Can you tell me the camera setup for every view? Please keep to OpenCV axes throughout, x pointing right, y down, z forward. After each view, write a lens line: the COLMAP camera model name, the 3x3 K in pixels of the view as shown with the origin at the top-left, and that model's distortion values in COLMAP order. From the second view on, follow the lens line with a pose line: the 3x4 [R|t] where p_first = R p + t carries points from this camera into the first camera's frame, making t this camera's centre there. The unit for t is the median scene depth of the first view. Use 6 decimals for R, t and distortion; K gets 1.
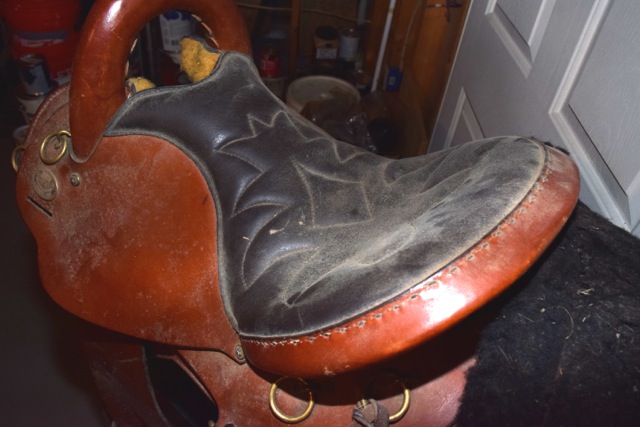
lens RADIAL K [[507.4, 0, 320.0], [0, 507.4, 213.5], [0, 0, 1]] dist [-0.074842, -0.000828]
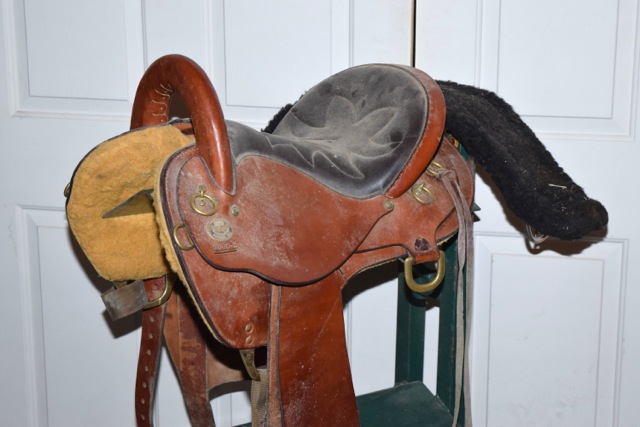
lens RADIAL K [[1286.5, 0, 320.0], [0, 1286.5, 213.5], [0, 0, 1]] dist [0.040147, 0.119022]
pose [[0.223010, -0.331098, 0.916864, -3.612897], [0.683109, 0.724069, 0.095322, -0.238443], [-0.695434, 0.605061, 0.387651, -0.437595]]
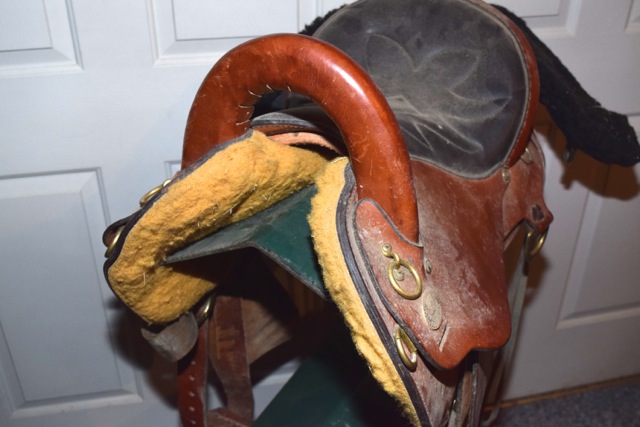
lens RADIAL K [[681.1, 0, 320.0], [0, 681.1, 213.5], [0, 0, 1]] dist [-0.053563, 0.009252]
pose [[-0.213144, -0.589411, 0.779207, -1.379211], [0.652277, 0.507922, 0.562628, -0.941300], [-0.727396, 0.628180, 0.276199, 0.786949]]
